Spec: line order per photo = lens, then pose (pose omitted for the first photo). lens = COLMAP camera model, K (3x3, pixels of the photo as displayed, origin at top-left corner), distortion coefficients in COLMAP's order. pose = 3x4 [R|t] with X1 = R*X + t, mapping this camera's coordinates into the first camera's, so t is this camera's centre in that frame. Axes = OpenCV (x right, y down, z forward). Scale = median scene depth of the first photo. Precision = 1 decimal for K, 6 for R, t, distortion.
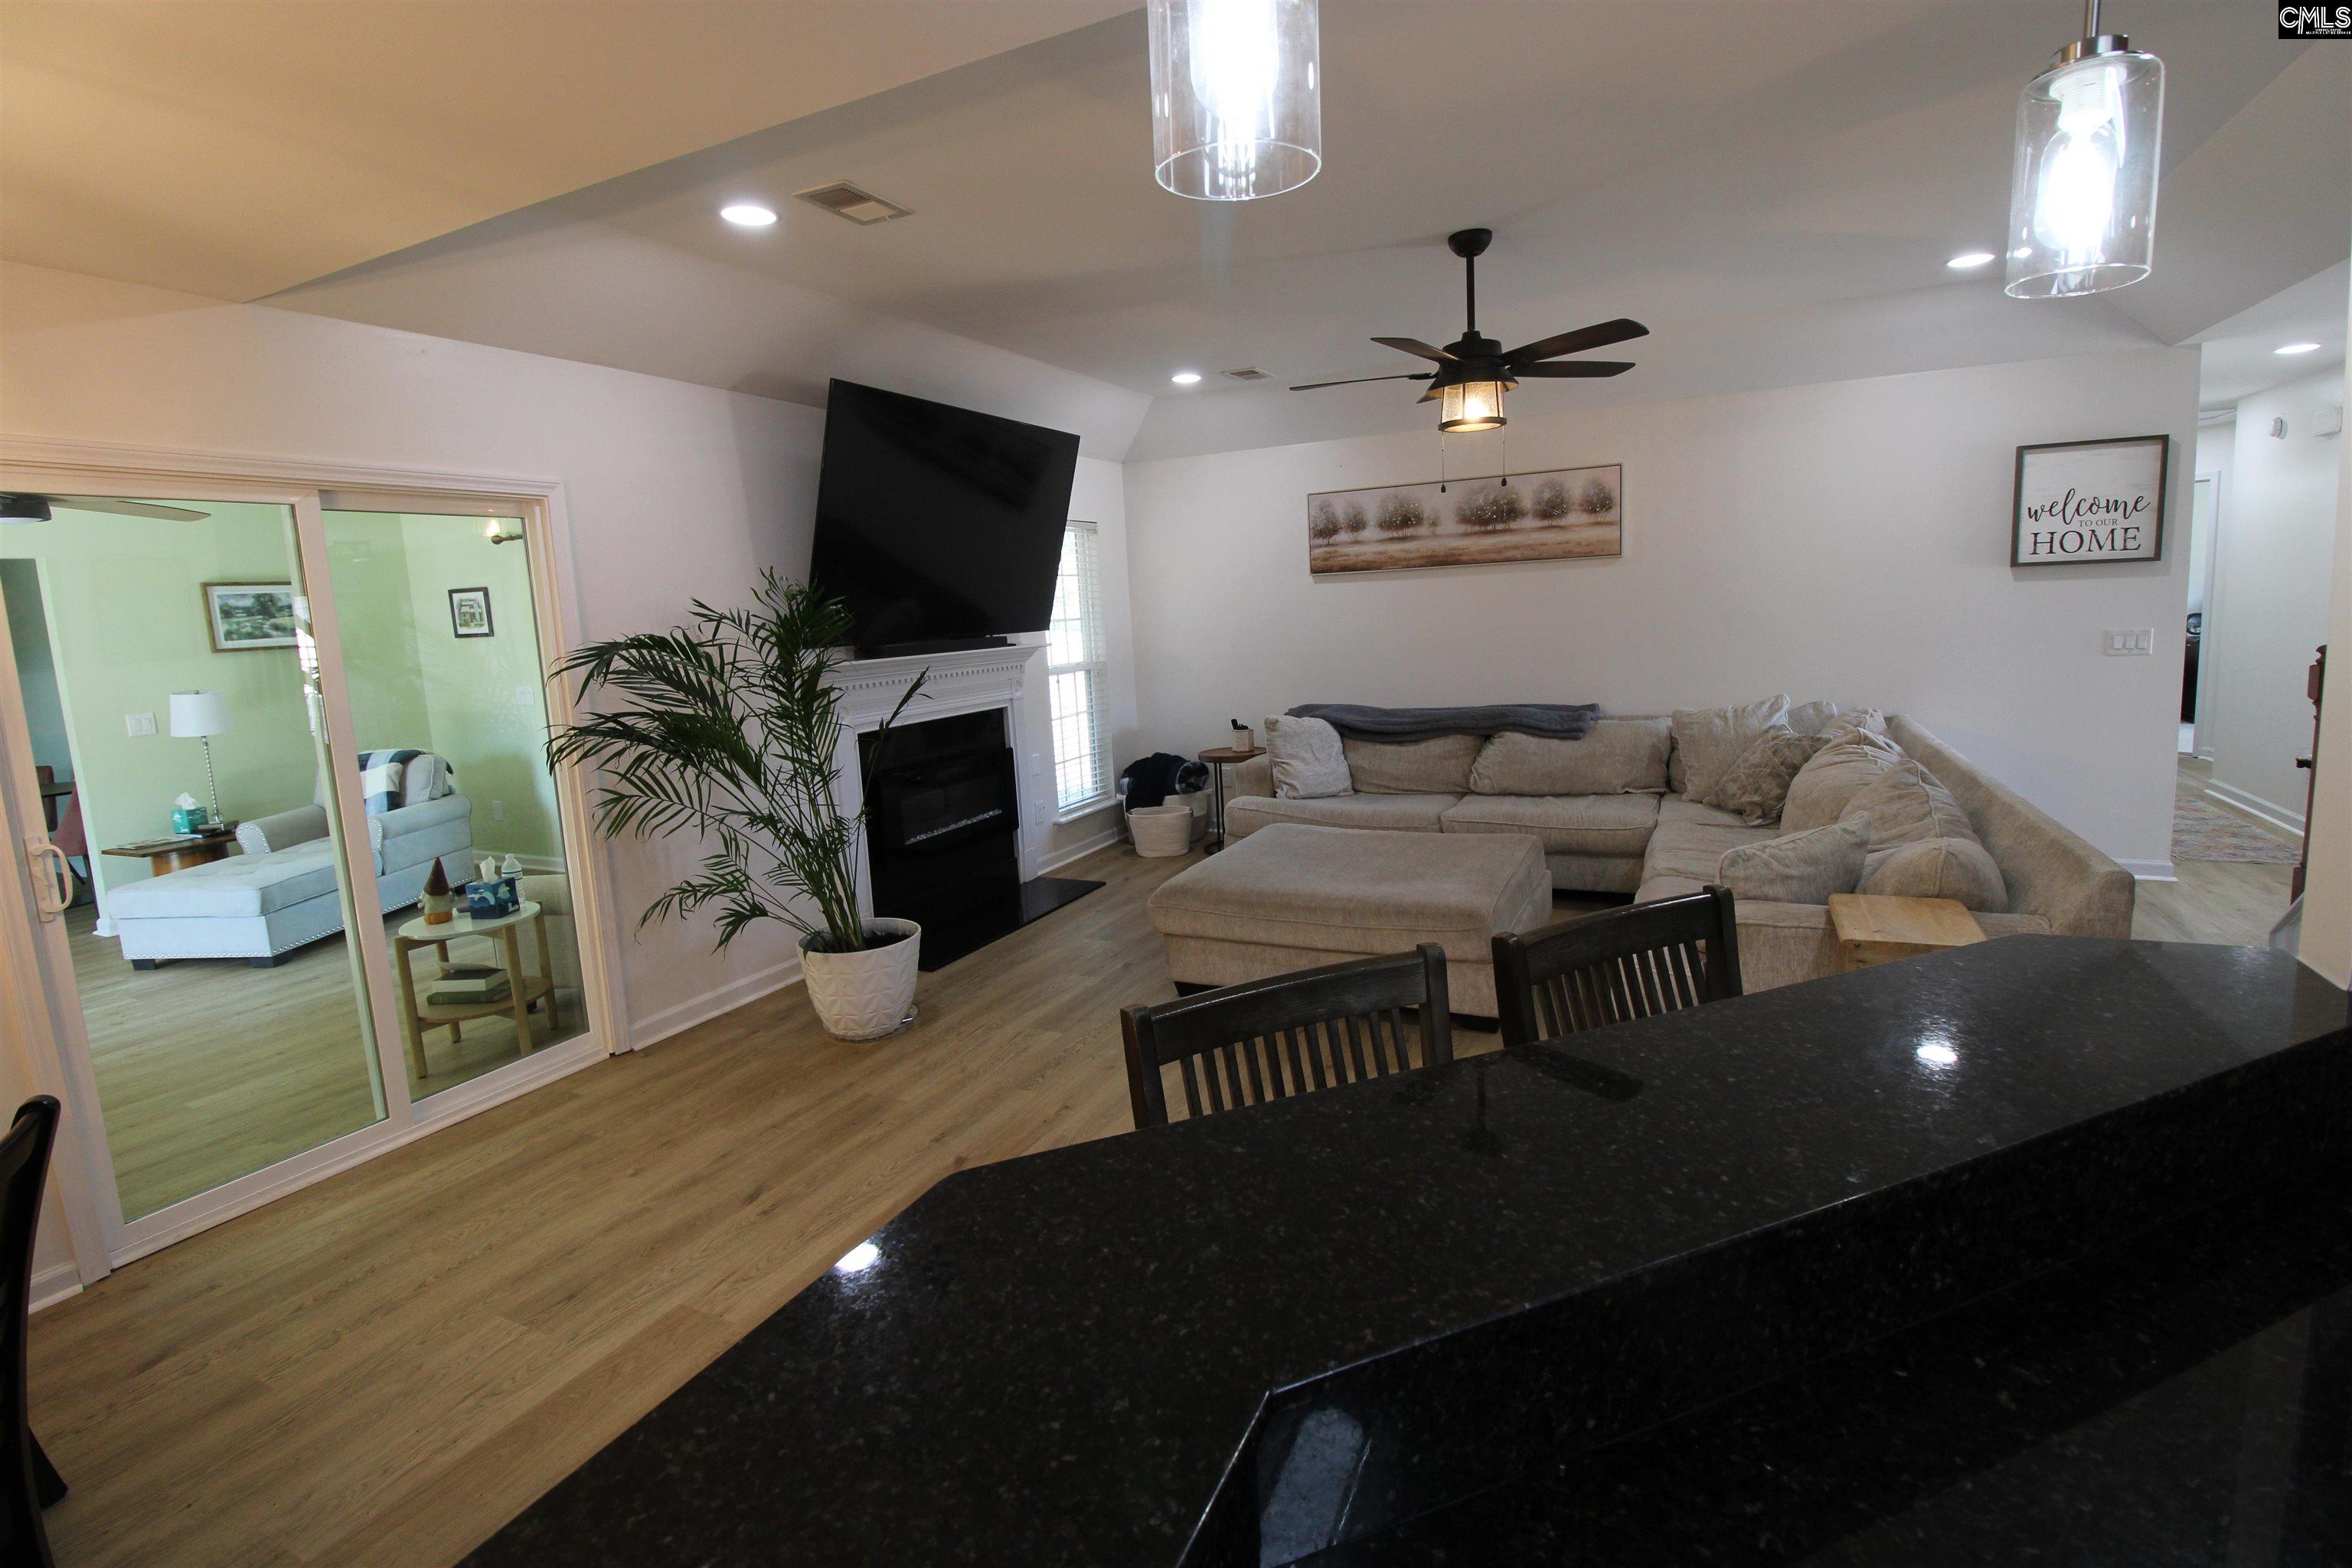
lens RADIAL K [[1084.8, 0, 1180.7], [0, 1084.8, 762.6], [0, 0, 1]] dist [-0.005269, -0.009018]
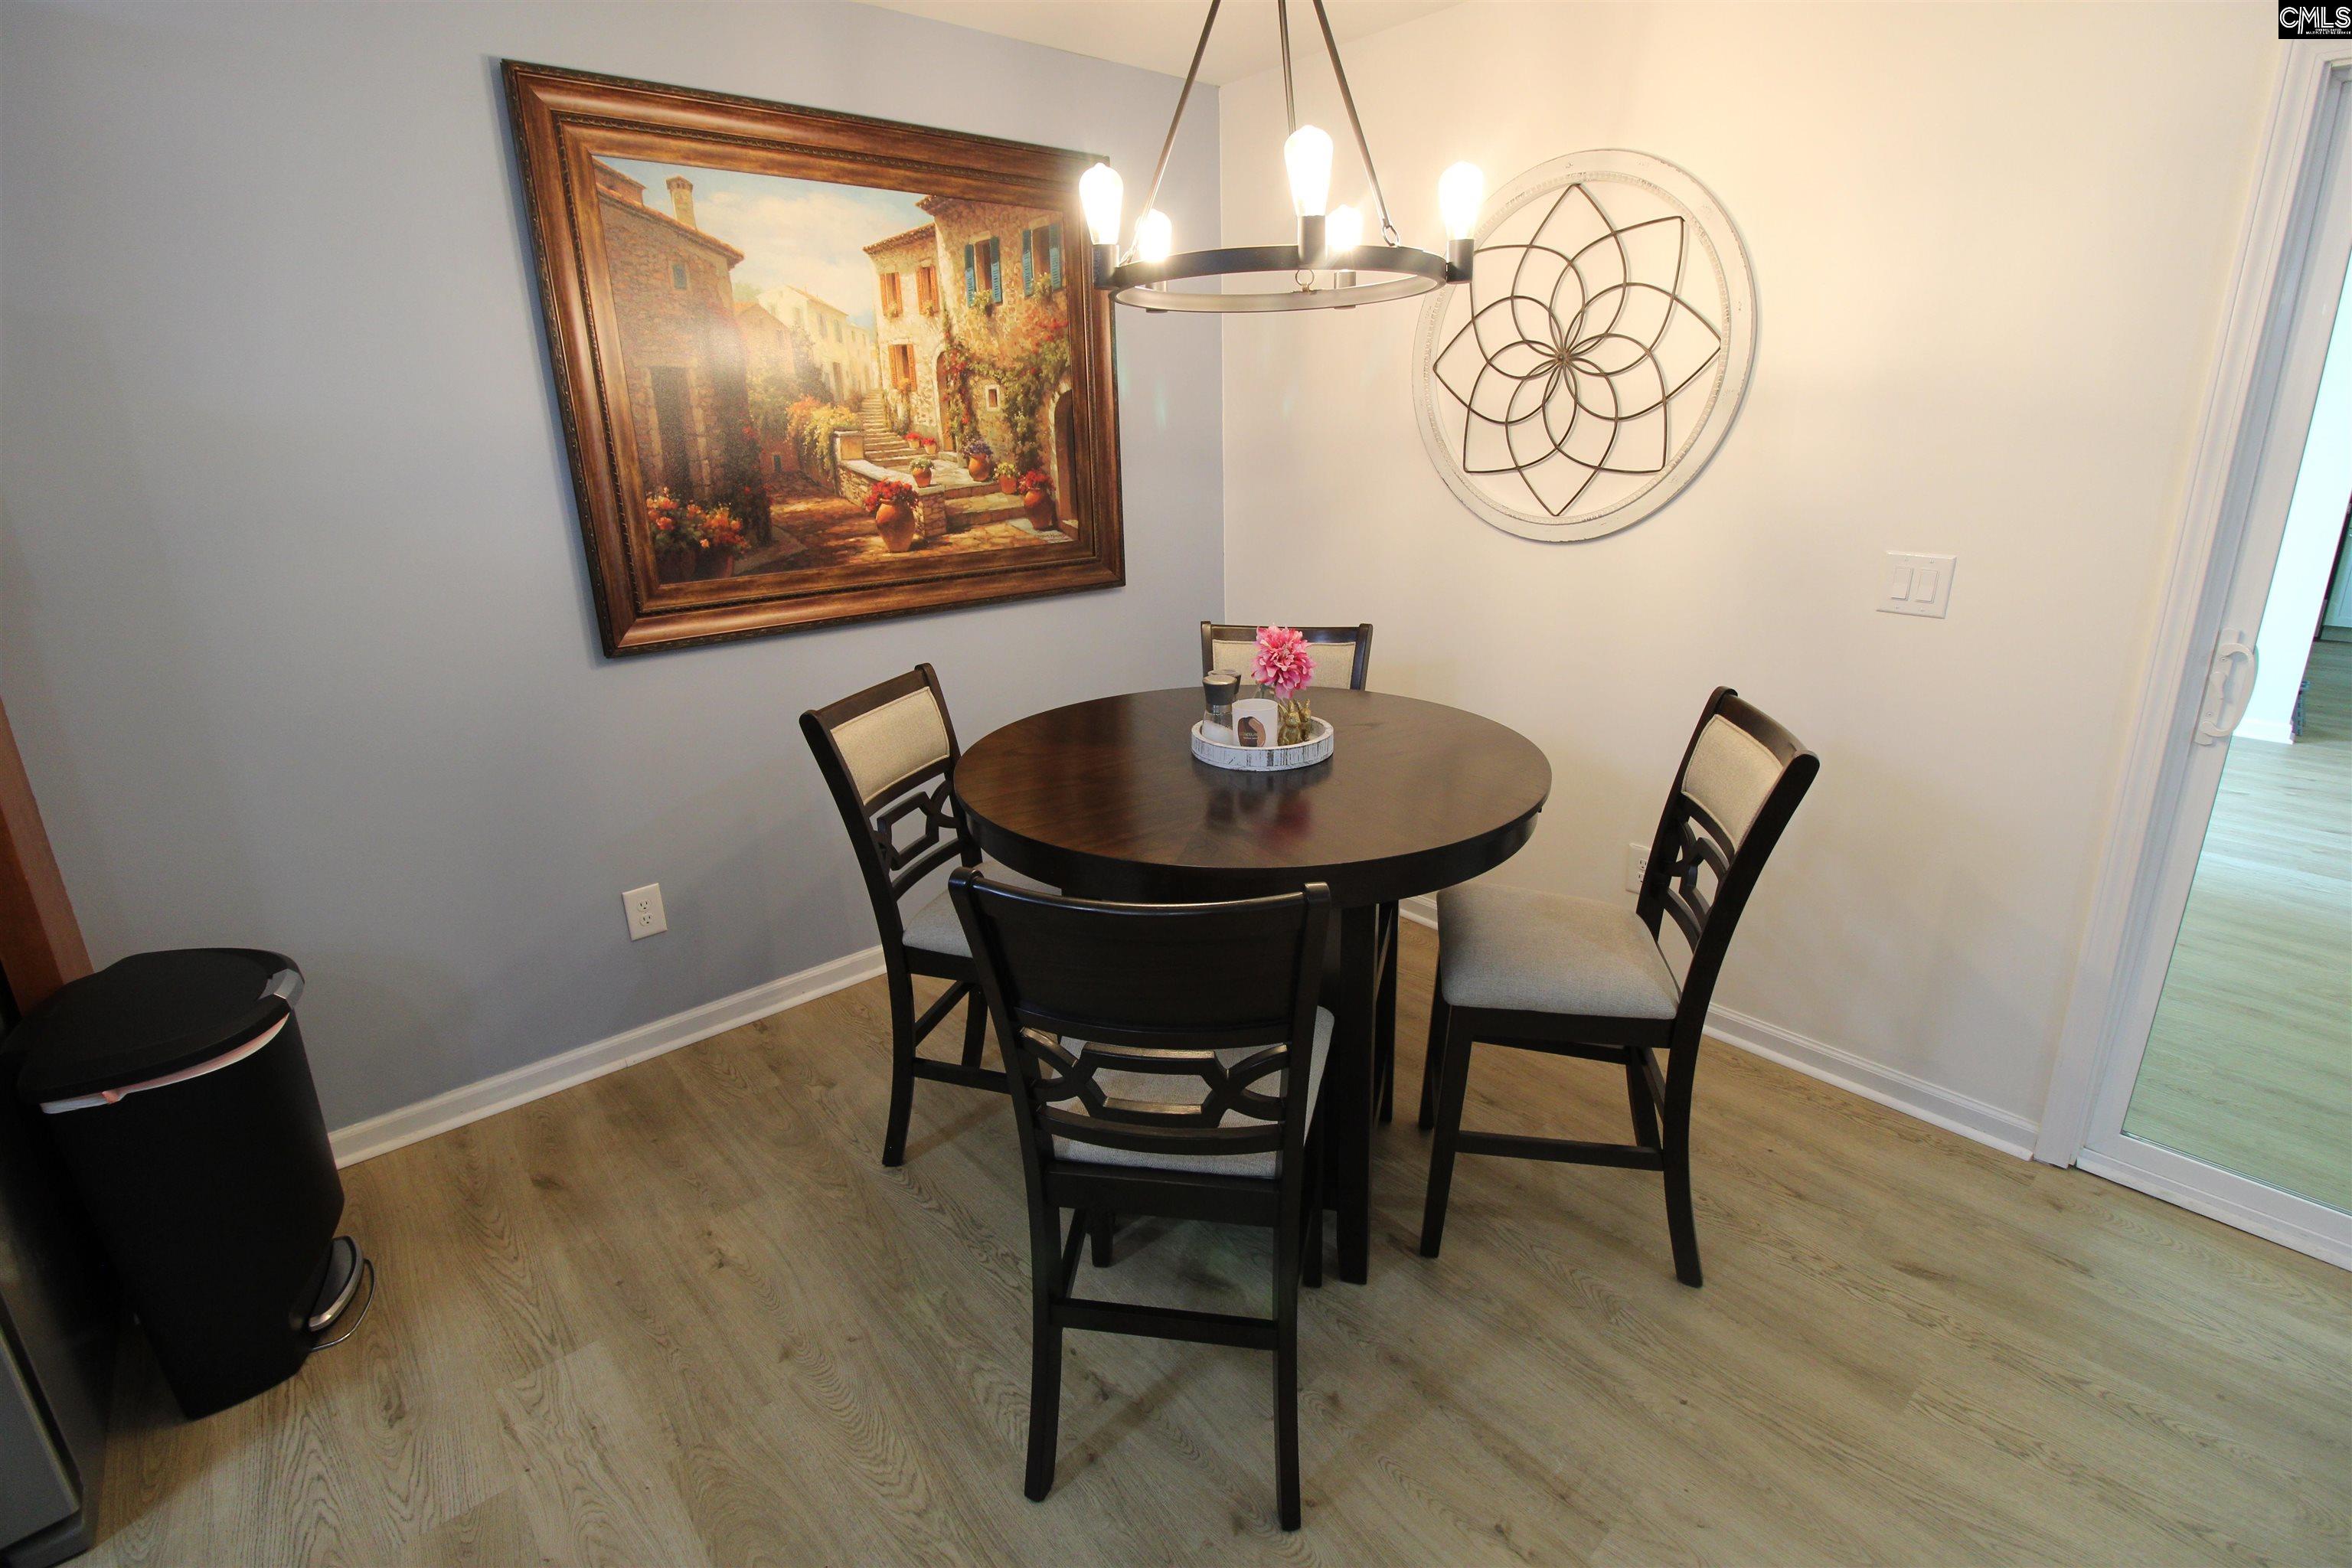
lens RADIAL K [[1084.8, 0, 1183.2], [0, 1084.8, 768.4], [0, 0, 1]] dist [-0.005269, -0.009018]
pose [[-0.388363, 0.331698, -0.859739, -0.060472], [-0.090579, 0.914712, 0.393825, -0.028160], [0.917044, 0.230821, -0.325195, 0.255989]]
